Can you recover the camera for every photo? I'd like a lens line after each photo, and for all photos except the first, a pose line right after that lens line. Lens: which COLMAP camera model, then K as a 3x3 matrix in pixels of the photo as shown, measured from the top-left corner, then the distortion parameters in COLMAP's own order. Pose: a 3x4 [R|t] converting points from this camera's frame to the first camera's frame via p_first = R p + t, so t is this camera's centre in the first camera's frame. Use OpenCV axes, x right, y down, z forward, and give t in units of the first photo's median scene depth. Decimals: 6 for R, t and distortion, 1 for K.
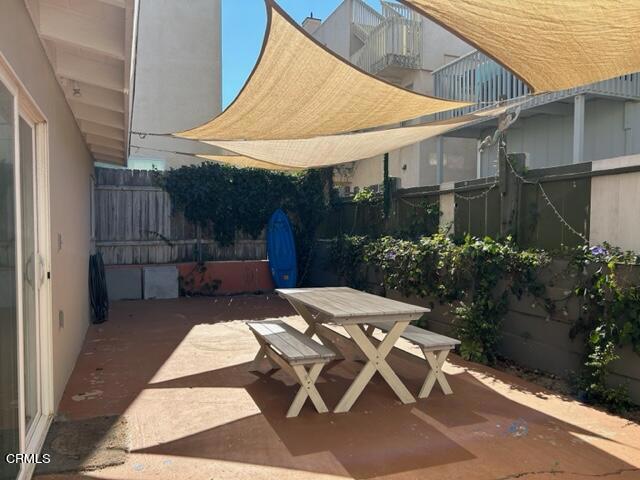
lens RADIAL K [[472.8, 0, 323.1], [0, 472.8, 257.4], [0, 0, 1]] dist [0.110131, -0.003180]
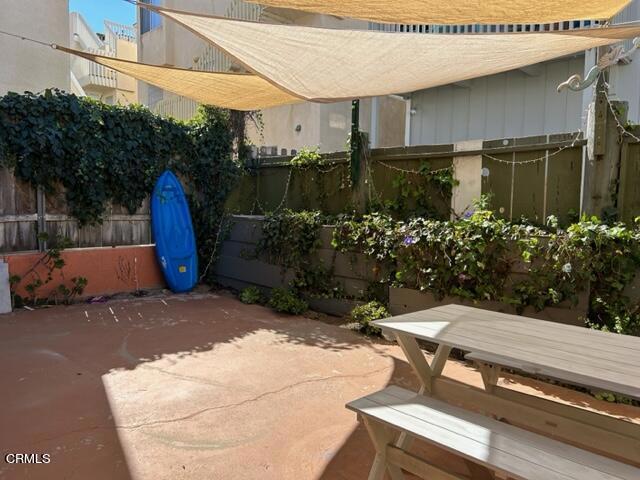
lens RADIAL K [[486.6, 0, 320.3], [0, 486.6, 244.5], [0, 0, 1]] dist [0.071907, -0.062721]
pose [[0.927954, -0.017333, 0.372292, -0.172167], [0.007228, 0.999567, 0.028521, -0.014713], [-0.372625, -0.023775, 0.927677, 0.277600]]
